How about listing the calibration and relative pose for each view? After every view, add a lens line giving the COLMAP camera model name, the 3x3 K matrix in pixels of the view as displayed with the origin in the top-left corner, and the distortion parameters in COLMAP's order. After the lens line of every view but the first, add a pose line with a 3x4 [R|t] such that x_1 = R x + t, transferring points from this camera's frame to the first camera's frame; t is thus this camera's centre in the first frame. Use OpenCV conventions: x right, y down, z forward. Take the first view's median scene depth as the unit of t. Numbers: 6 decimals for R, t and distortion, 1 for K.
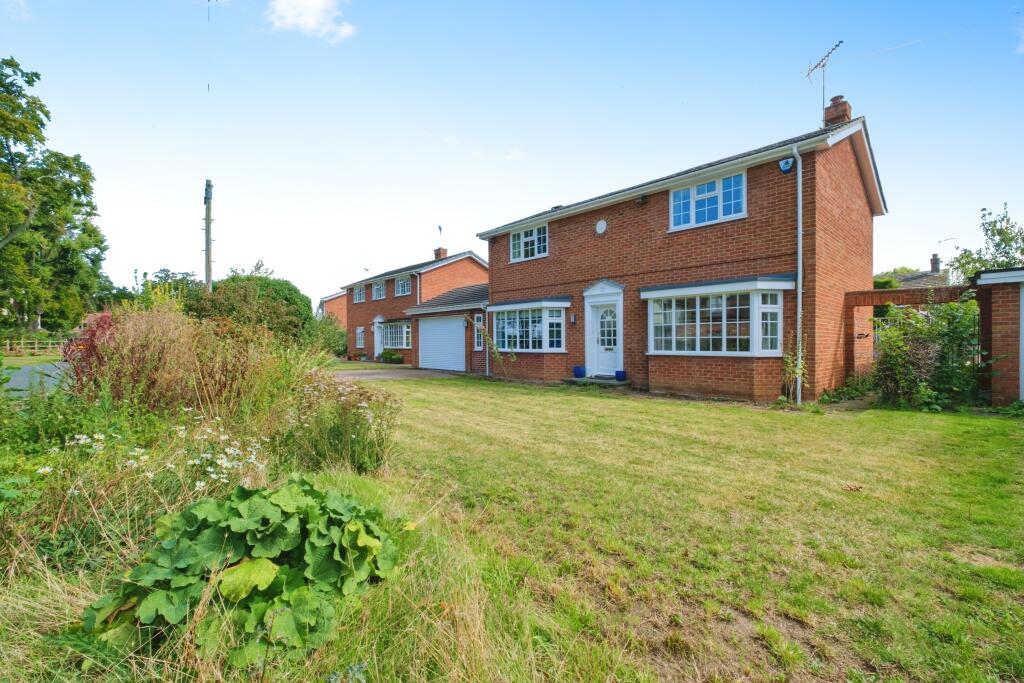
lens RADIAL K [[445.0, 0, 515.6], [0, 445.0, 346.1], [0, 0, 1]] dist [0.001213, -0.003245]
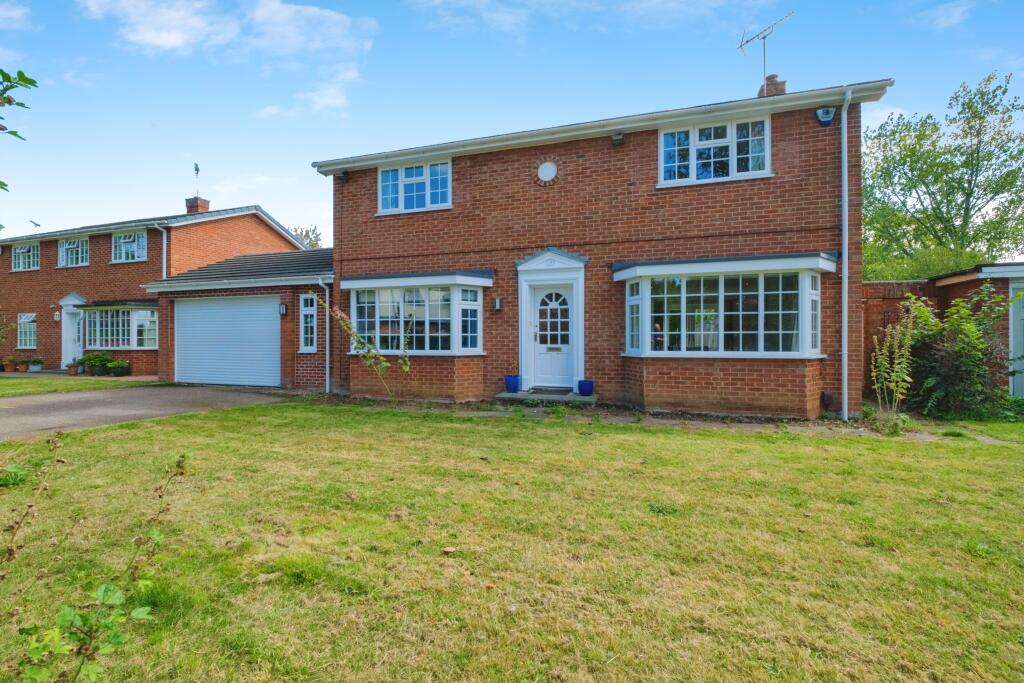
lens RADIAL K [[445.0, 0, 515.9], [0, 445.0, 332.1], [0, 0, 1]] dist [0.001213, -0.003245]
pose [[0.869232, 0.005189, 0.494377, -0.175580], [0.005780, 0.999770, -0.020656, -0.005367], [-0.494370, 0.020812, 0.869002, 0.399372]]
